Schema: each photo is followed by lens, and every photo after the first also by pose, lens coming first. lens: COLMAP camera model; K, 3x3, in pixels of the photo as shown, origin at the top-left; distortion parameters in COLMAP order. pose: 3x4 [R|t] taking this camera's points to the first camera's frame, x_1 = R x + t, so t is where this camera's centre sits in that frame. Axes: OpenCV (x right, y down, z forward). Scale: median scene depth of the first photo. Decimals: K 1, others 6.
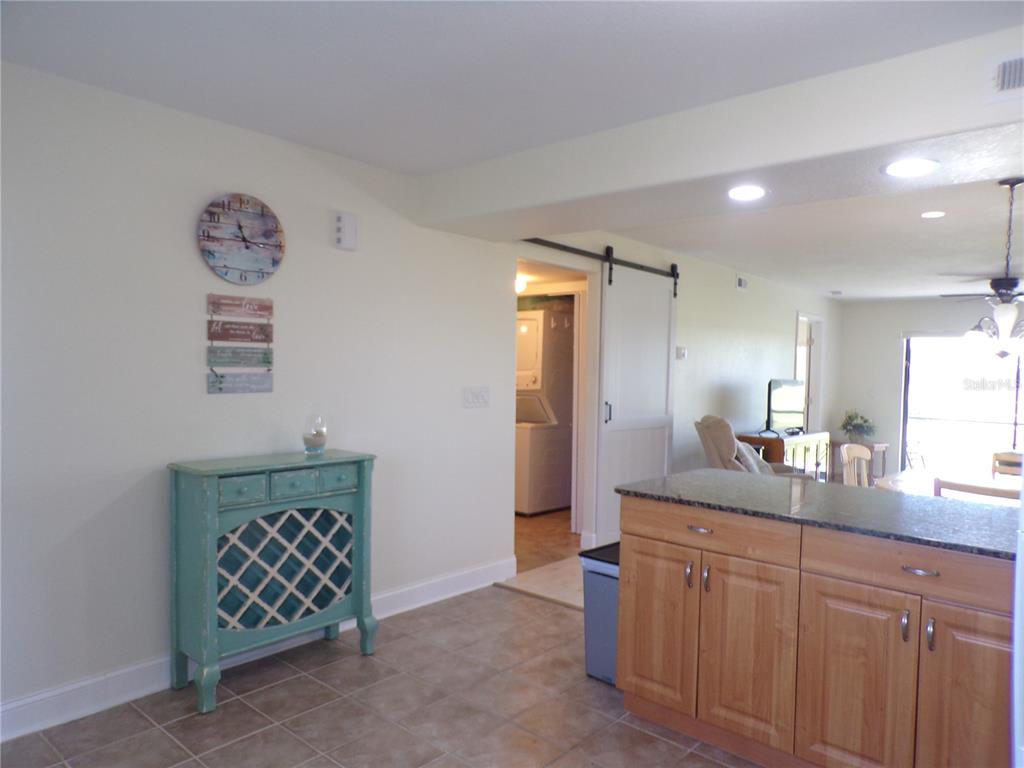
lens RADIAL K [[698.0, 0, 509.8], [0, 698.0, 386.9], [0, 0, 1]] dist [0.001438, 0.002406]
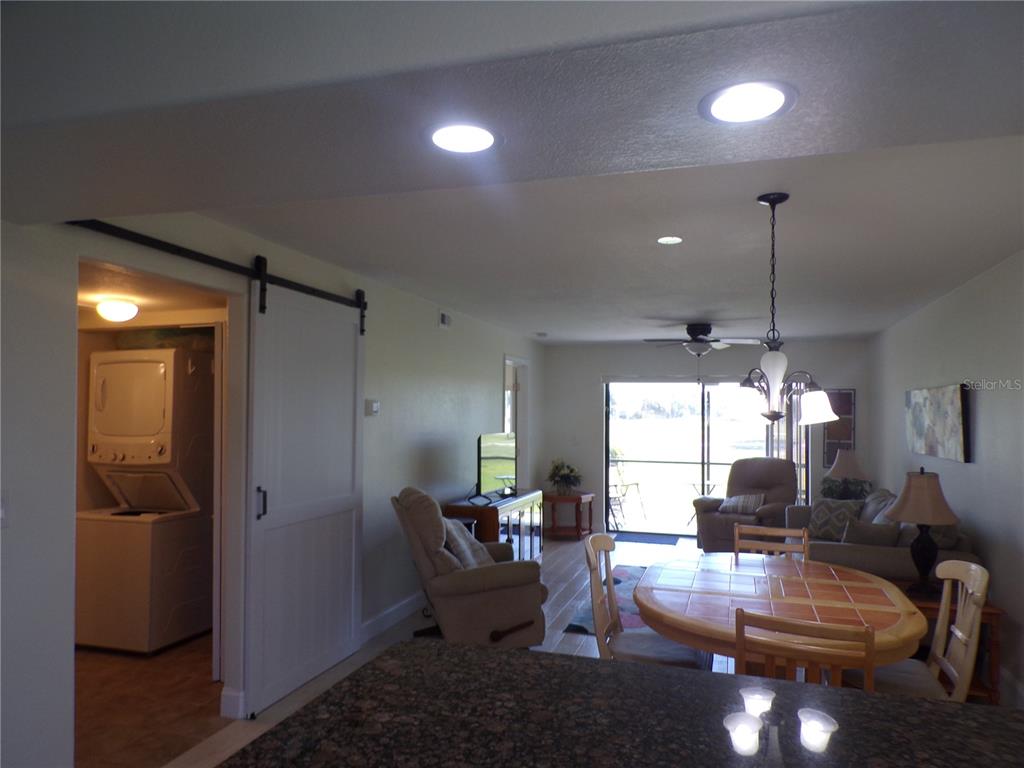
lens RADIAL K [[706.7, 0, 512.0], [0, 706.7, 384.0], [0, 0, 1]] dist [-0.001740, -0.001667]
pose [[0.913167, -0.003803, 0.407568, 0.085017], [0.028242, 0.998144, -0.053962, -0.033903], [-0.406606, 0.060787, 0.911579, 0.281394]]
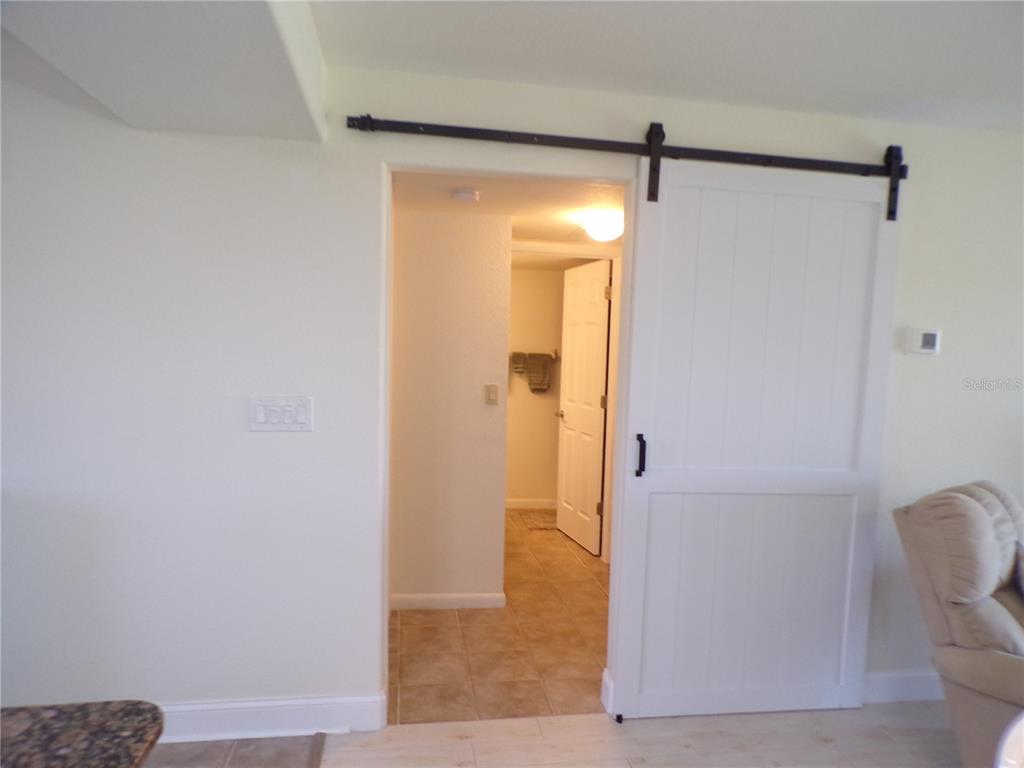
lens RADIAL K [[684.7, 0, 505.4], [0, 684.7, 389.8], [0, 0, 1]] dist [0.004469, 0.002505]
pose [[0.771898, 0.049716, -0.633799, 0.379549], [-0.037975, 0.998763, 0.032095, -0.023644], [0.634611, -0.000705, 0.772832, 0.554931]]
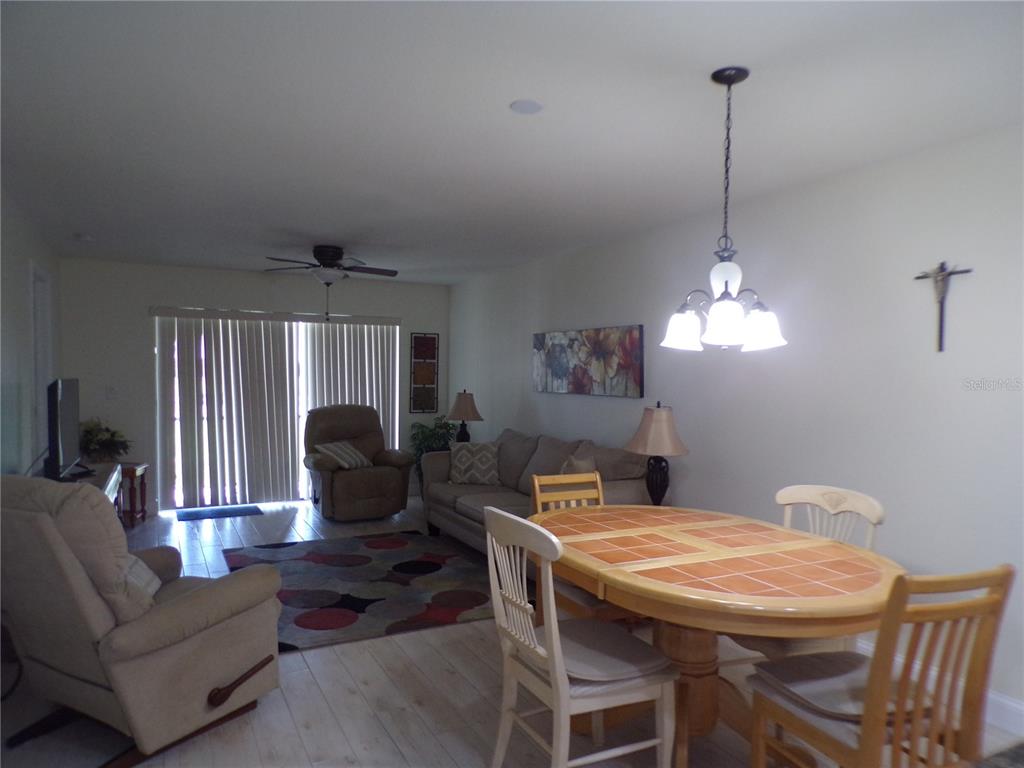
lens RADIAL K [[684.7, 0, 505.4], [0, 684.7, 389.8], [0, 0, 1]] dist [0.004469, 0.002505]
pose [[0.368884, -0.048195, 0.928225, 0.018577], [0.028858, 0.998767, 0.040390, -0.023968], [-0.929028, 0.011887, 0.369820, 0.668464]]
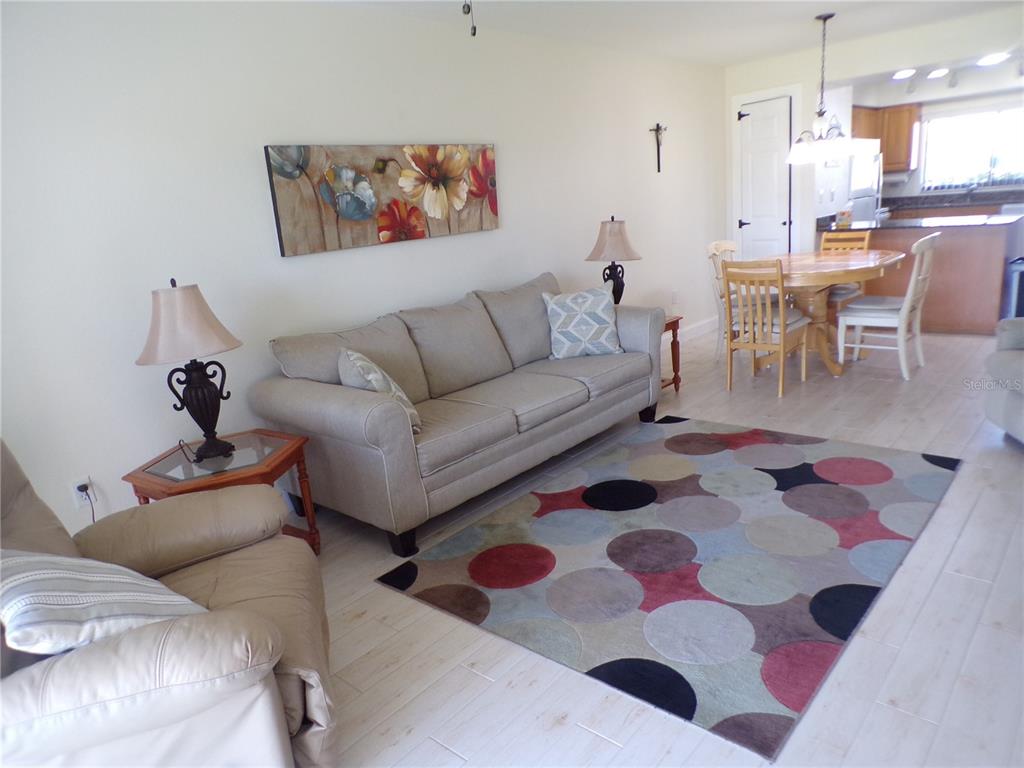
lens RADIAL K [[703.6, 0, 508.0], [0, 703.6, 386.8], [0, 0, 1]] dist [0.000249, -0.000791]
pose [[-0.998305, 0.054509, 0.020402, 0.926631], [0.058082, 0.955537, 0.289095, -0.034375], [-0.003737, 0.289790, -0.957083, 1.732432]]
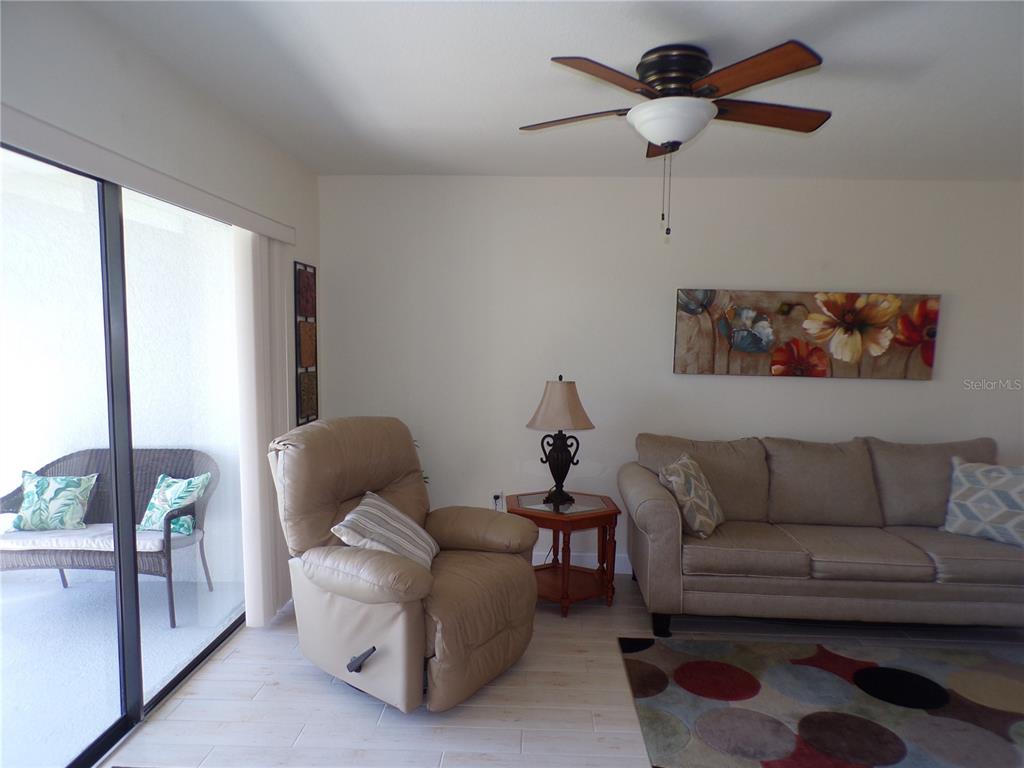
lens RADIAL K [[695.0, 0, 511.0], [0, 695.0, 386.9], [0, 0, 1]] dist [-0.000086, -0.001304]
pose [[-0.628109, -0.109699, 0.770354, 0.629108], [-0.016983, 0.991710, 0.127373, -0.057609], [-0.777940, 0.066921, -0.624765, 1.728441]]
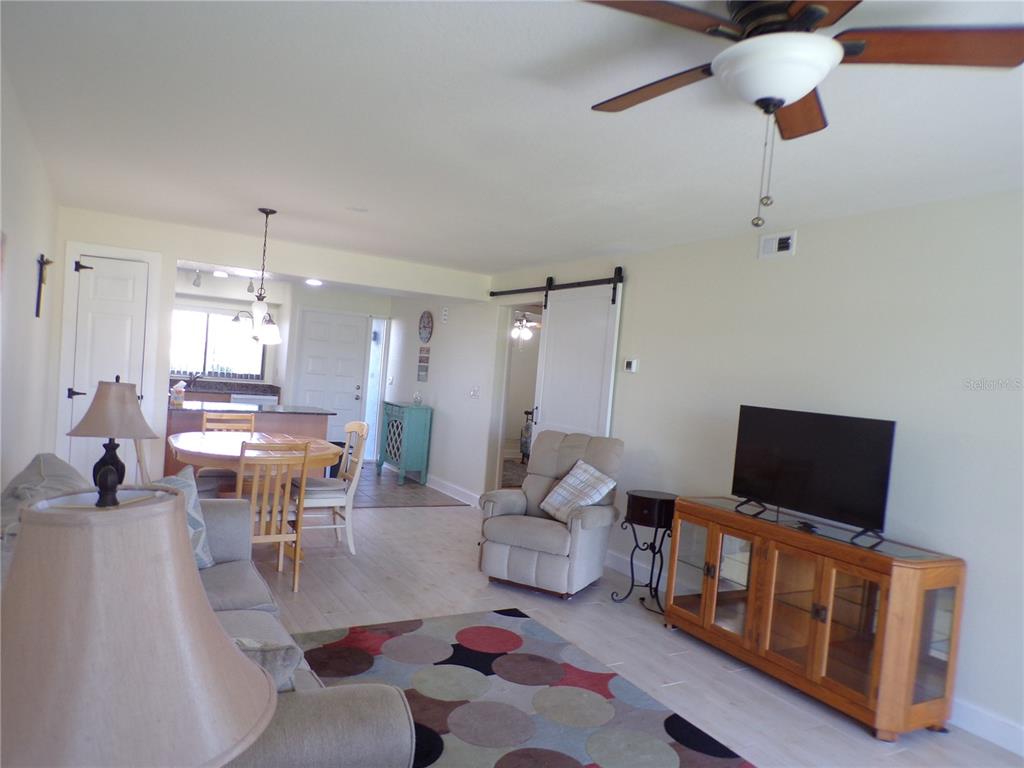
lens RADIAL K [[705.3, 0, 512.6], [0, 705.3, 388.0], [0, 0, 1]] dist [-0.005139, 0.033952]
pose [[-0.315935, -0.036803, -0.948067, 1.300317], [-0.118202, 0.992989, 0.000843, -0.006508], [0.941389, 0.112330, -0.318071, 1.345913]]
